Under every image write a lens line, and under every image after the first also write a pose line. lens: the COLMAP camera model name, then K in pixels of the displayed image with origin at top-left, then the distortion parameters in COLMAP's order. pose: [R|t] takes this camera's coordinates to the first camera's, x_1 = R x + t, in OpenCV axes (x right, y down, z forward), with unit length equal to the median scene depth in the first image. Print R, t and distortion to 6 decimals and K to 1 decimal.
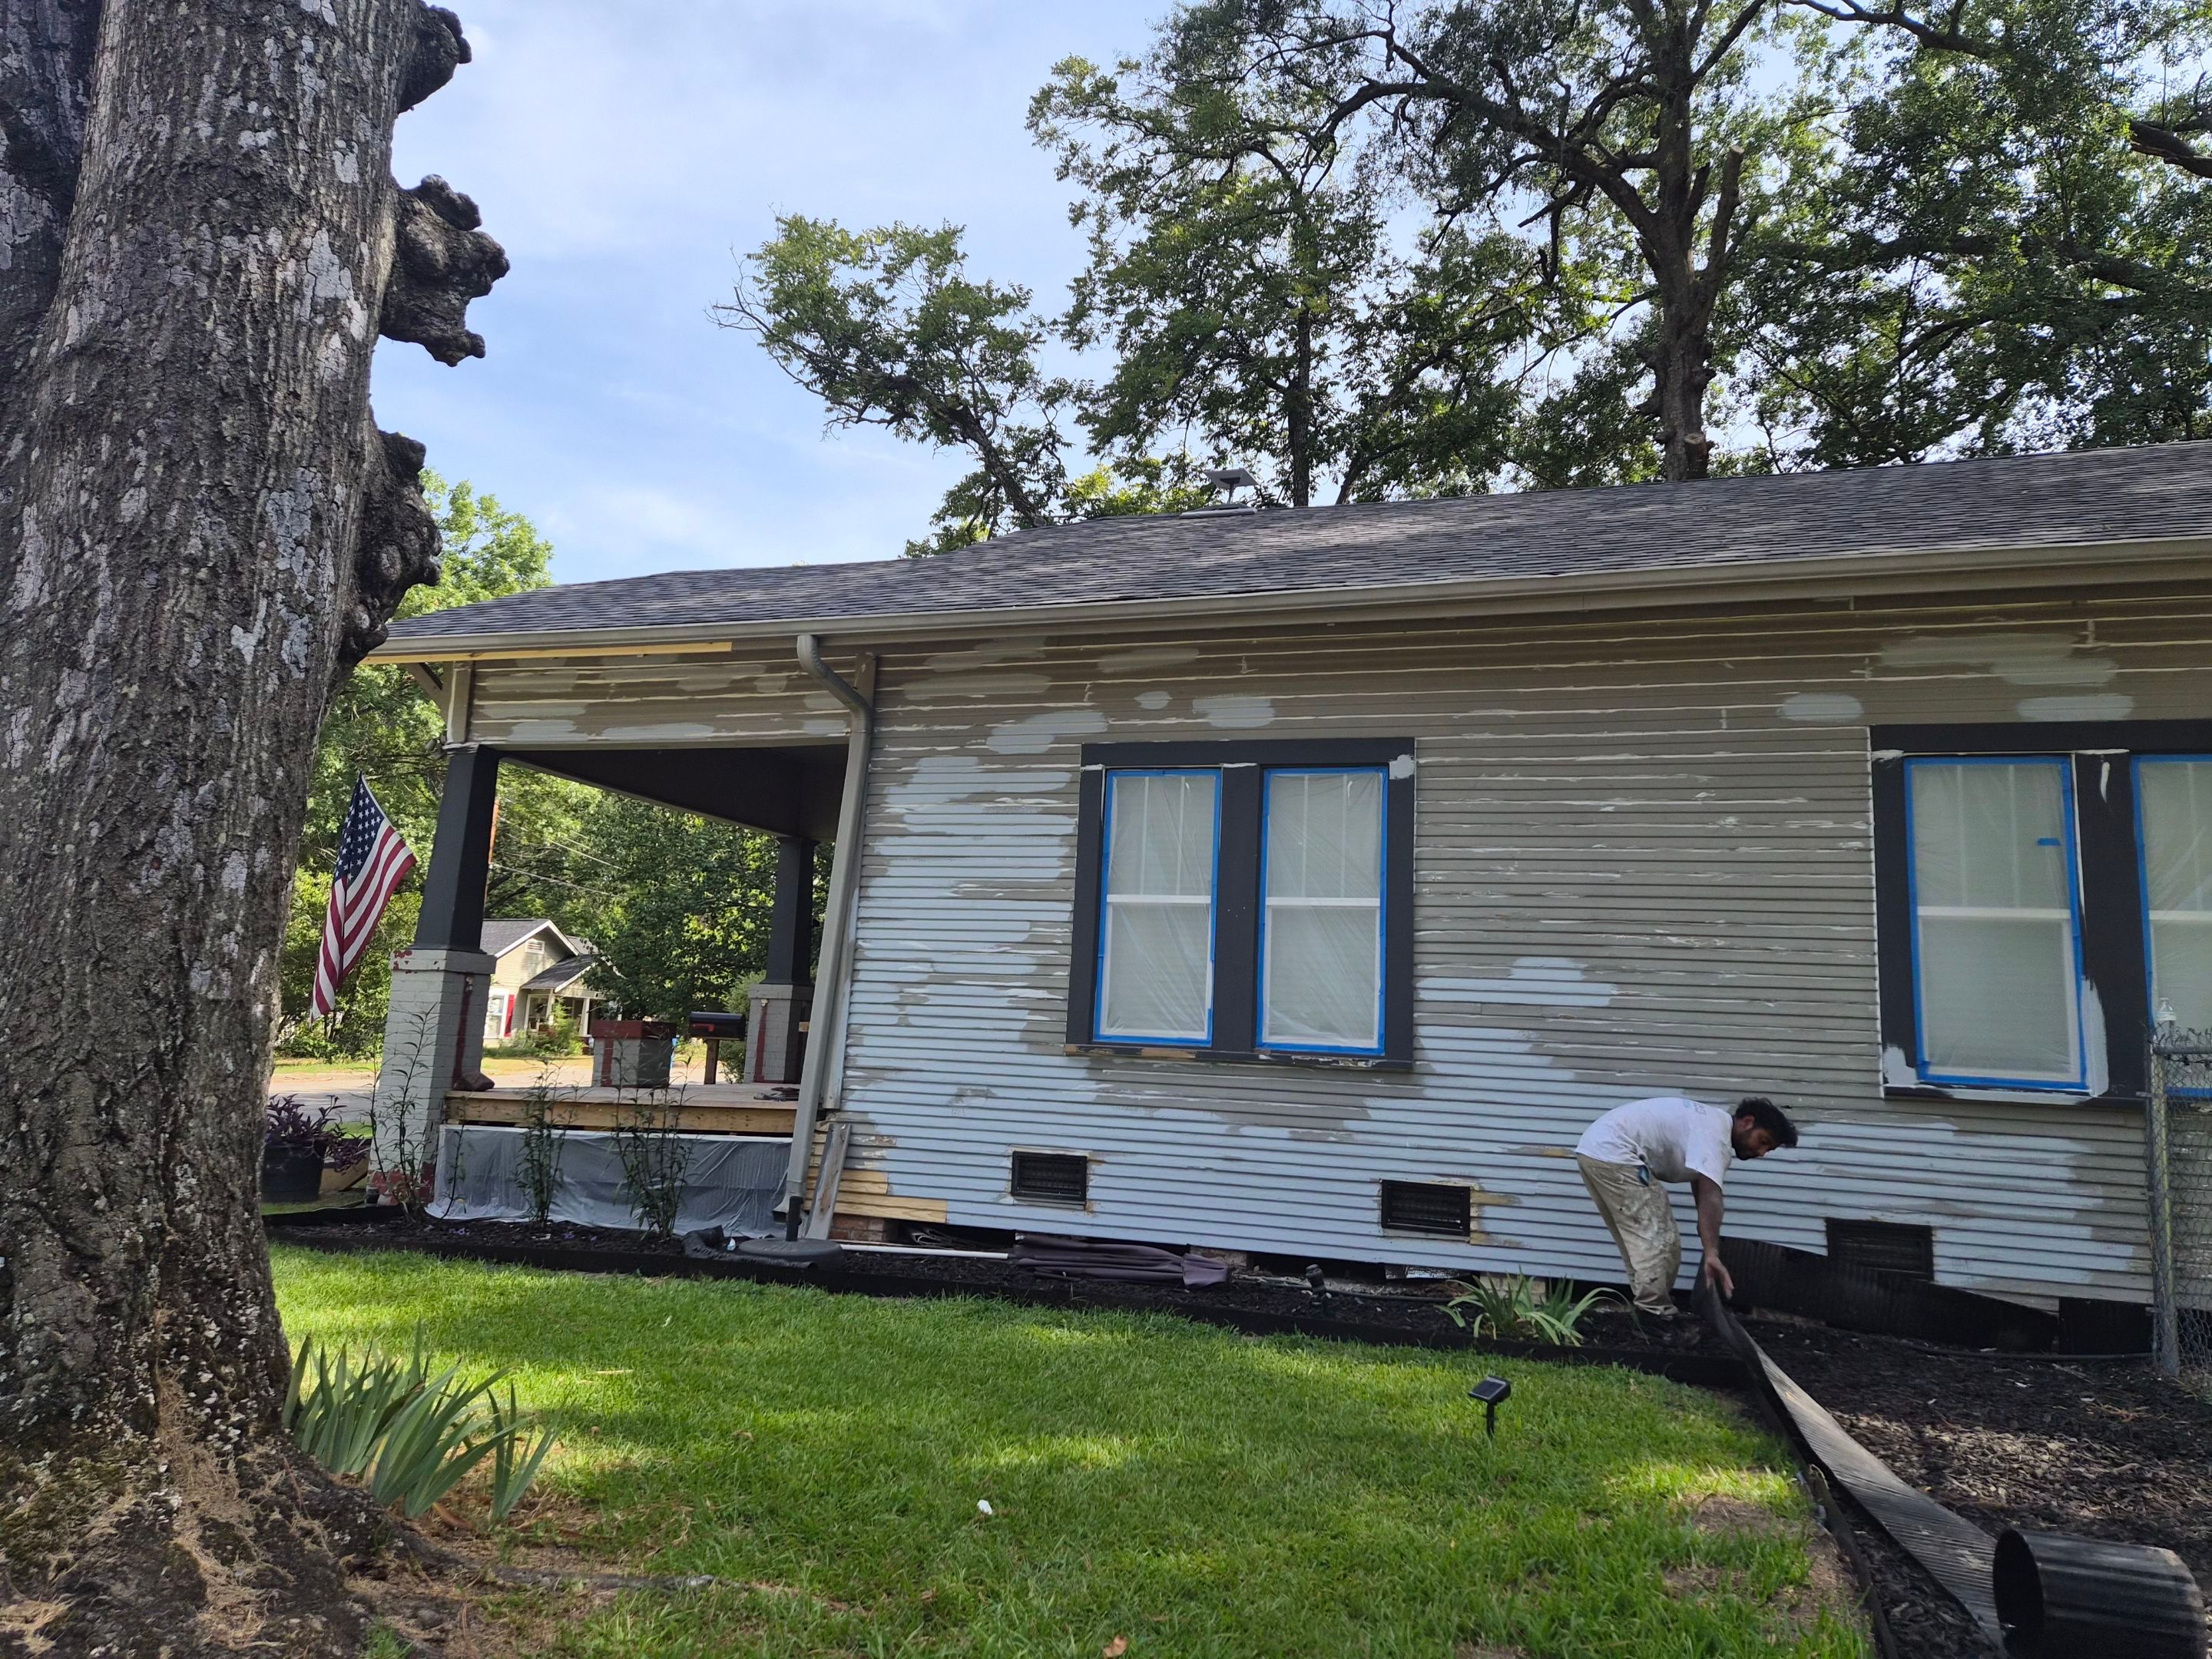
lens RADIAL K [[1471.6, 0, 1136.2], [0, 1471.6, 808.1], [0, 0, 1]] dist [0.051142, -0.034725]
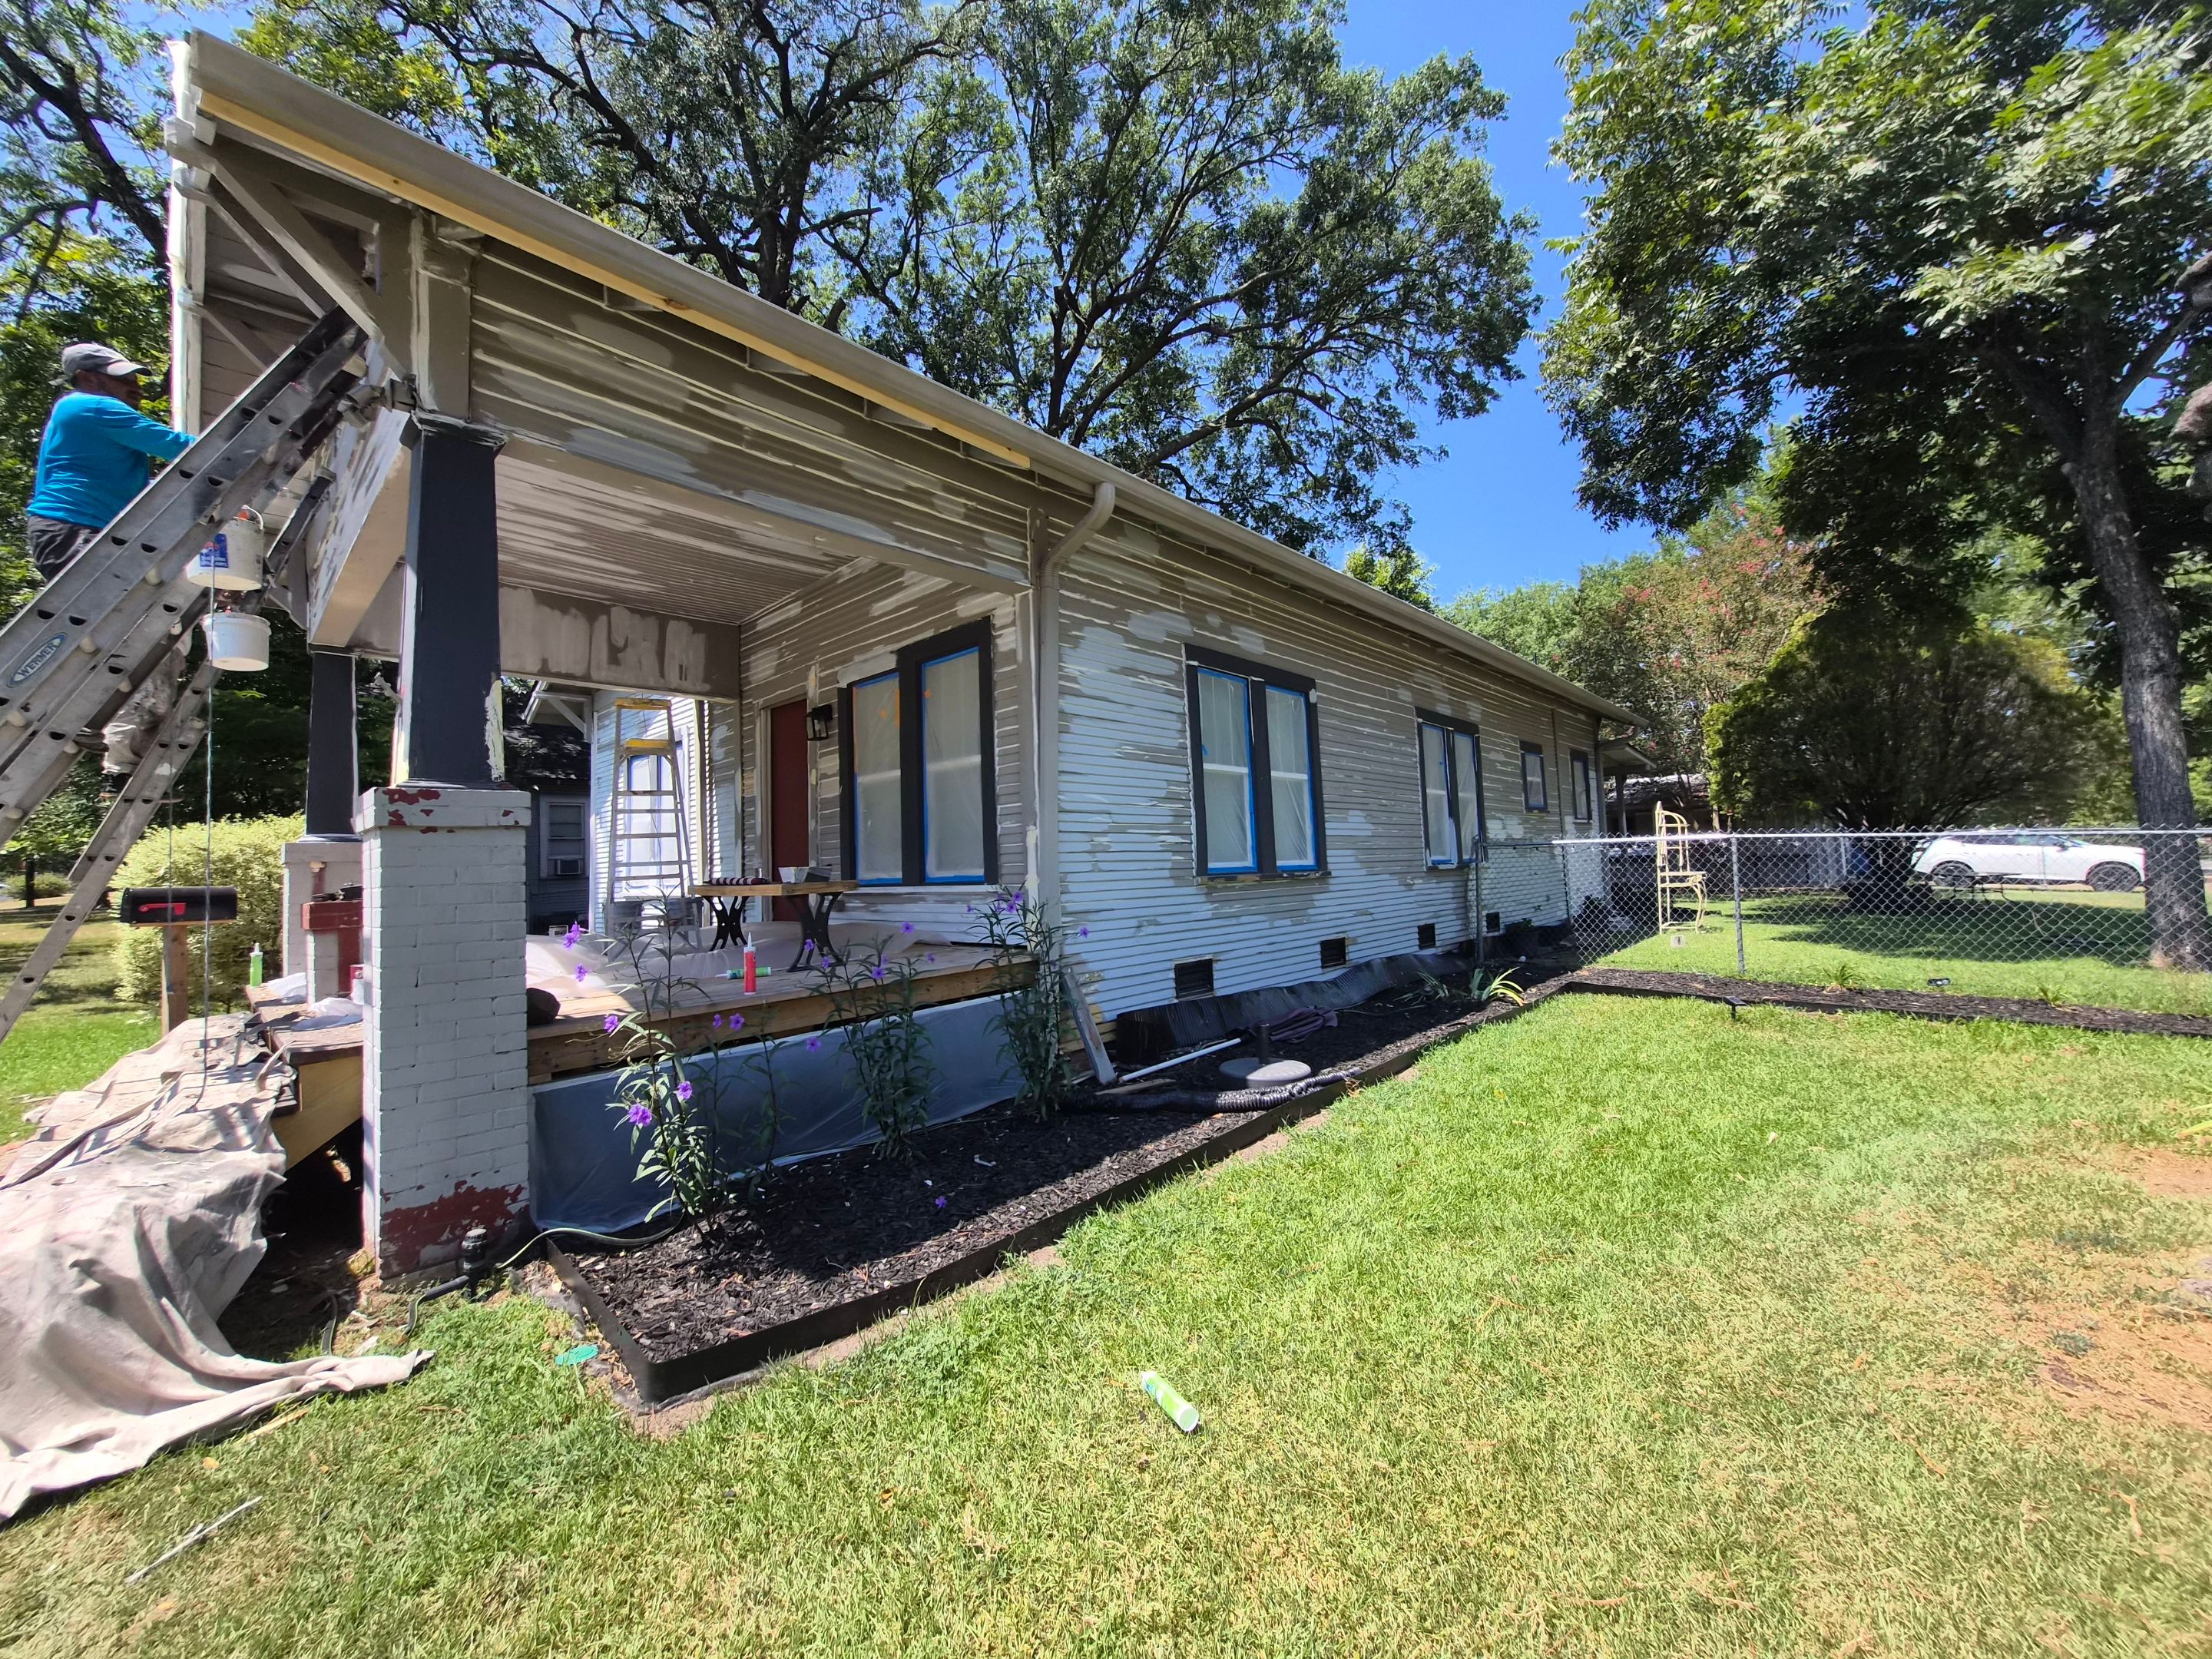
lens RADIAL K [[860.8, 0, 1092.9], [0, 860.8, 839.9], [0, 0, 1]] dist [-0.003102, 0.001564]
pose [[0.428871, -0.025896, 0.902994, -0.736022], [-0.086634, 0.993803, 0.069646, 0.079726], [-0.899202, -0.108099, 0.423970, 0.732317]]
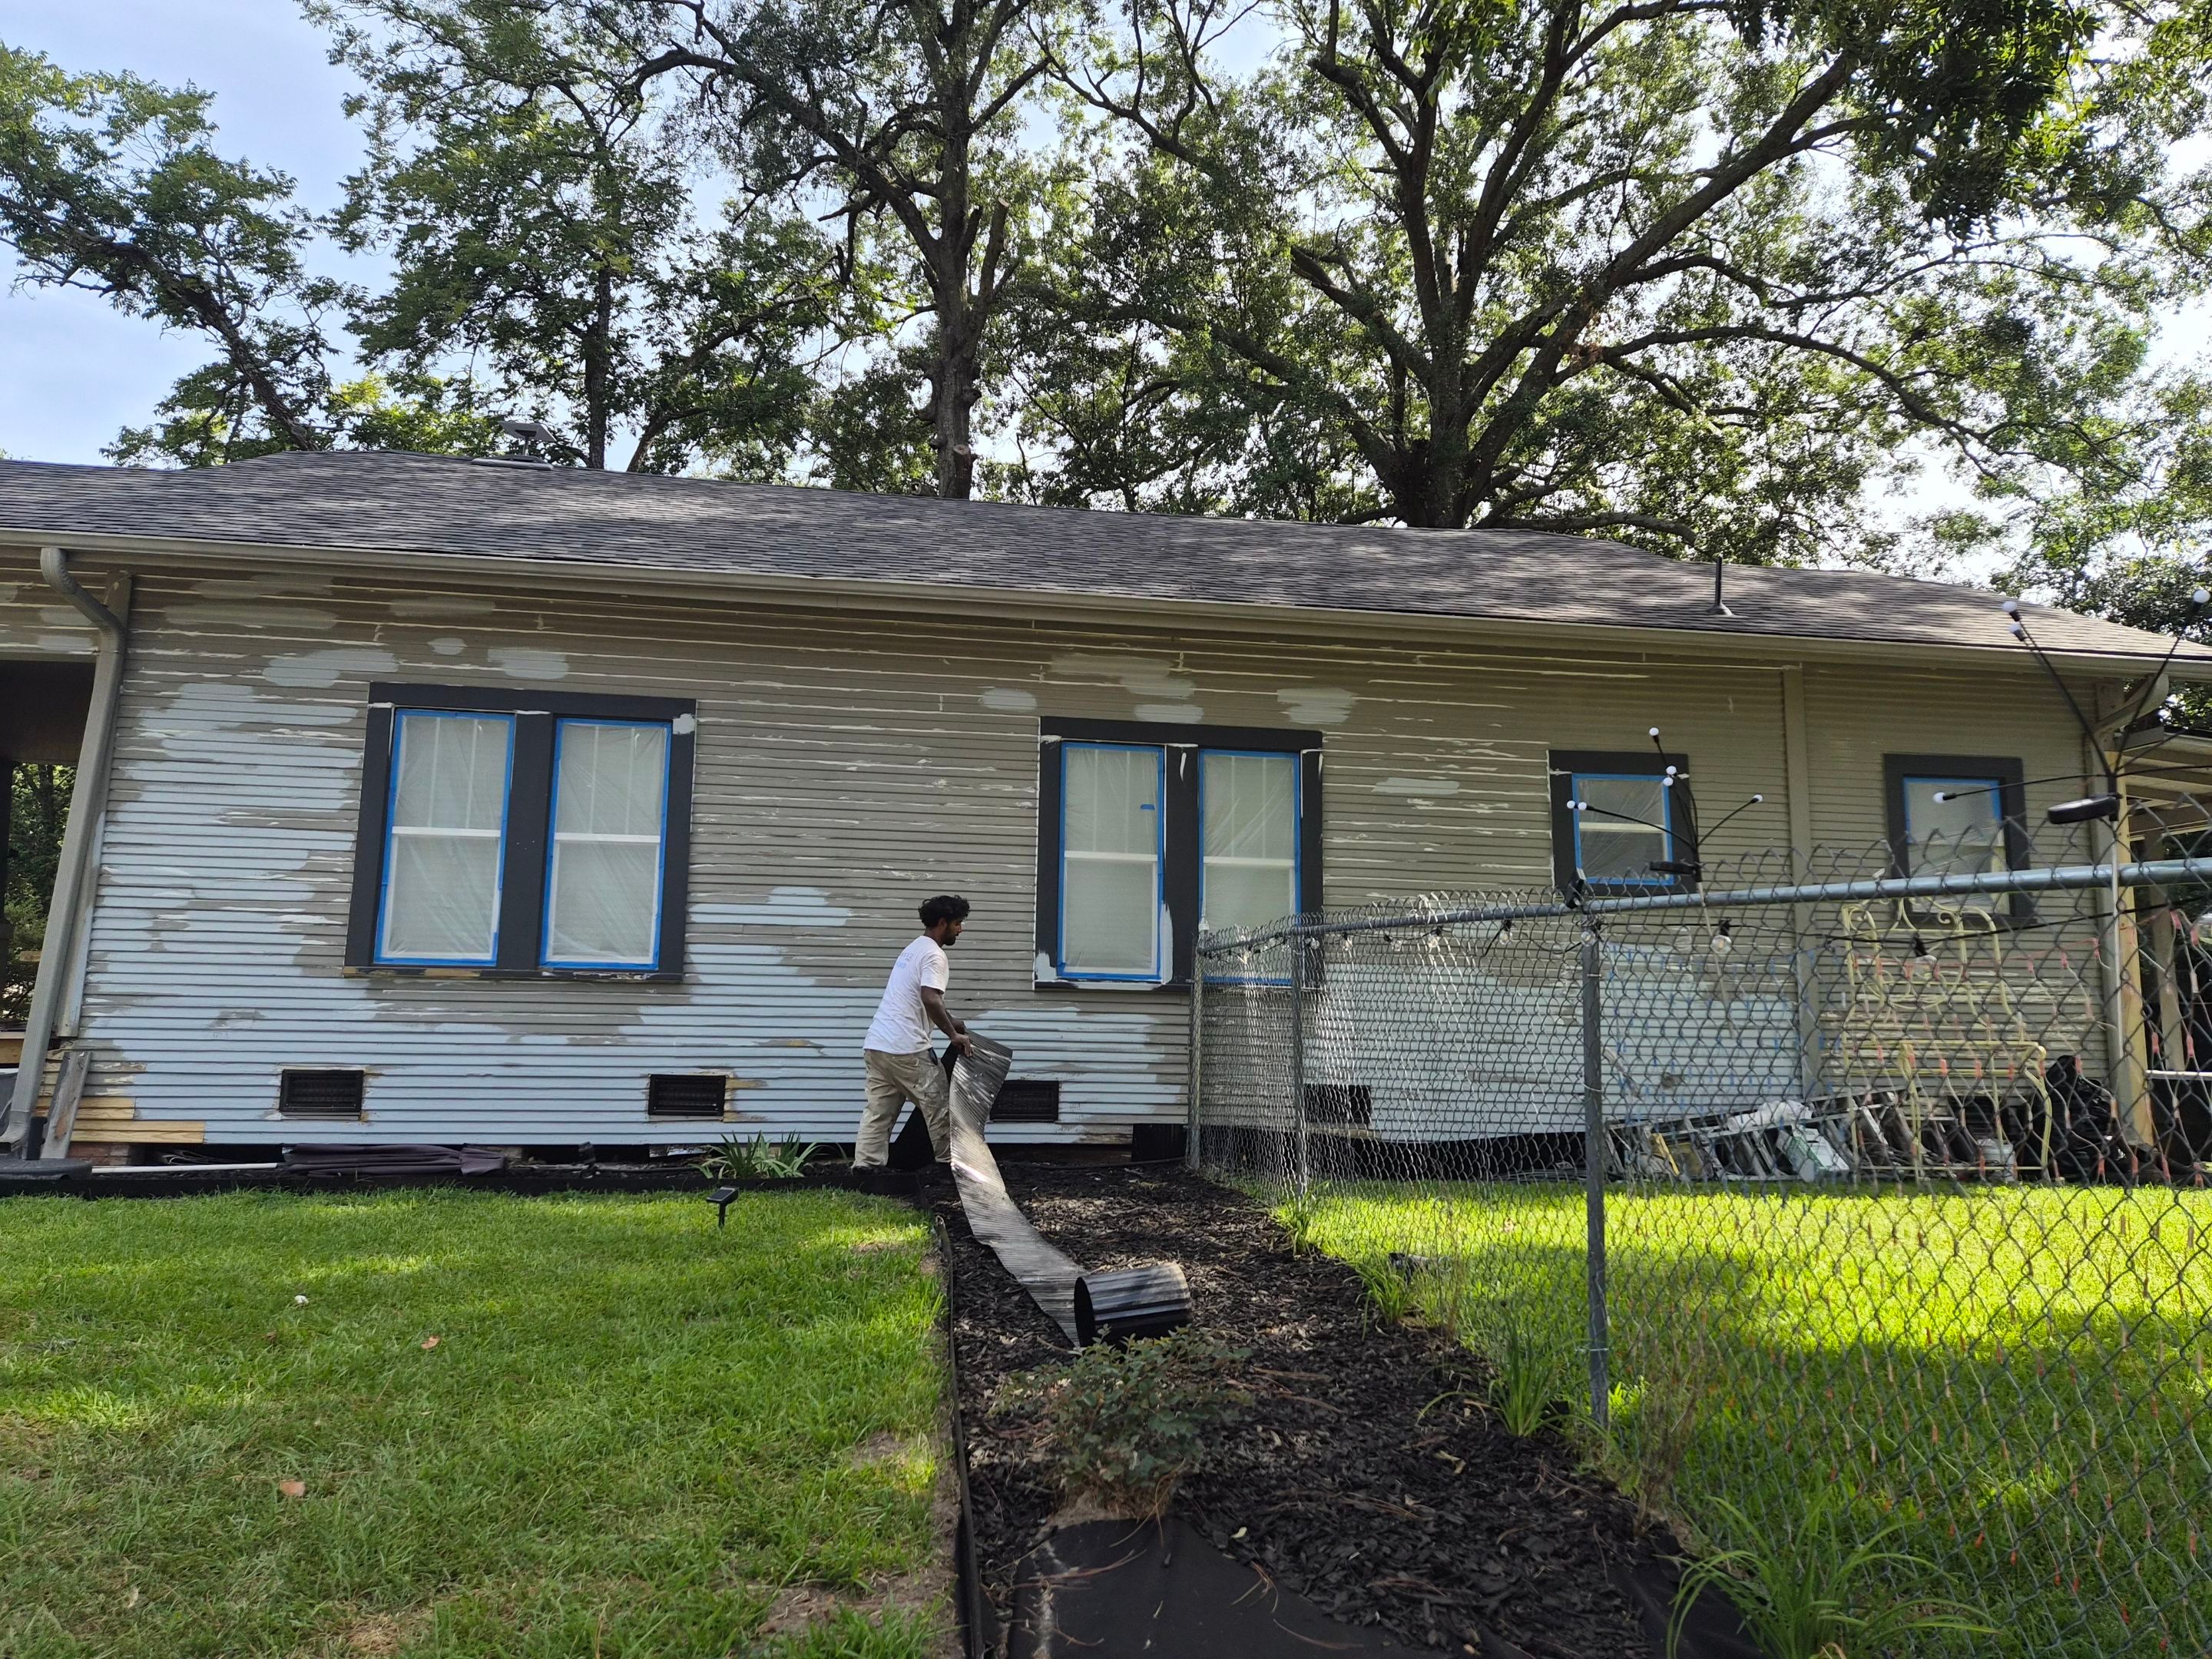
lens RADIAL K [[1444.9, 0, 1091.9], [0, 1444.9, 829.6], [0, 0, 1]] dist [0.056595, -0.037410]
pose [[0.900821, 0.029847, 0.433163, -0.021539], [-0.049705, 0.998165, 0.034589, -0.000392], [-0.431336, -0.052688, 0.900651, -0.161184]]
